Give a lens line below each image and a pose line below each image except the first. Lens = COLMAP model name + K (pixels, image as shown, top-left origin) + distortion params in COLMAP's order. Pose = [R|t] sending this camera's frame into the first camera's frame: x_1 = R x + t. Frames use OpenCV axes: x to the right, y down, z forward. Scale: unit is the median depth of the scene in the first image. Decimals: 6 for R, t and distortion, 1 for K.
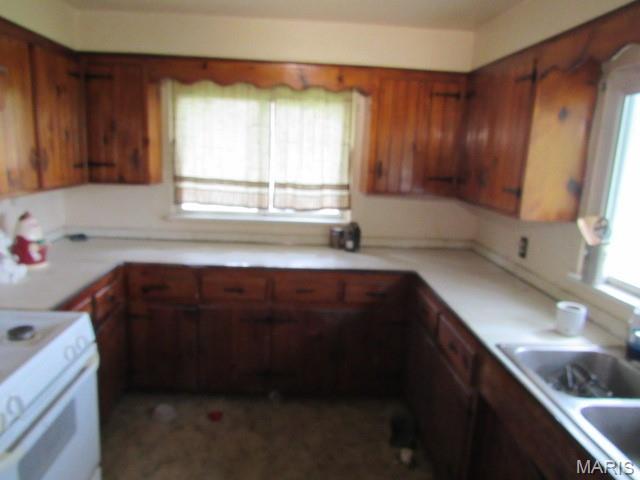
lens RADIAL K [[456.9, 0, 323.3], [0, 456.9, 240.4], [0, 0, 1]] dist [-0.034529, -0.001394]
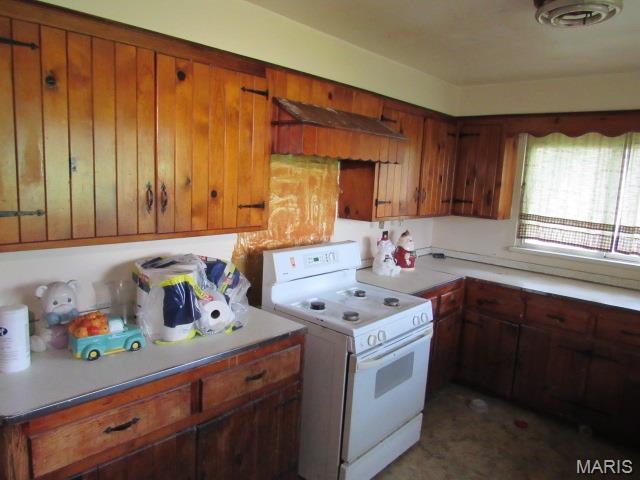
lens RADIAL K [[456.9, 0, 323.3], [0, 456.9, 240.4], [0, 0, 1]] dist [-0.034529, -0.001394]
pose [[0.714137, 0.094200, -0.693638, 0.140006], [-0.153813, 0.987803, -0.024209, 0.035502], [0.682898, 0.123979, 0.719917, -0.195438]]
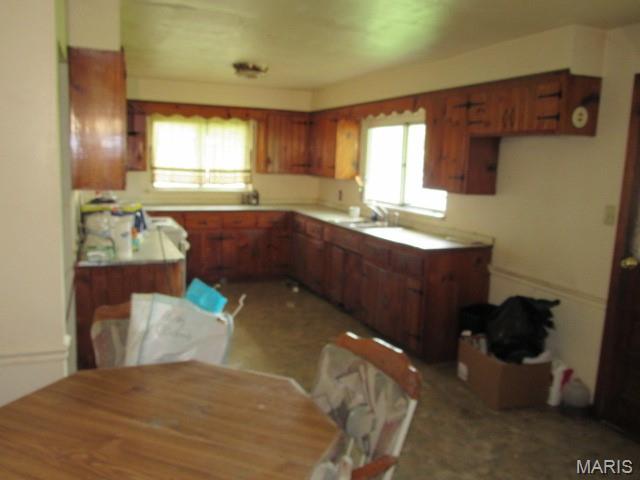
lens RADIAL K [[543.5, 0, 320.0], [0, 543.5, 240.0], [0, 0, 1]] dist [0.000359, -0.084898]
pose [[0.946620, -0.061583, 0.316415, -0.441889], [0.070509, 0.997369, -0.016828, 0.245907], [-0.314546, 0.038240, 0.948472, -1.302771]]
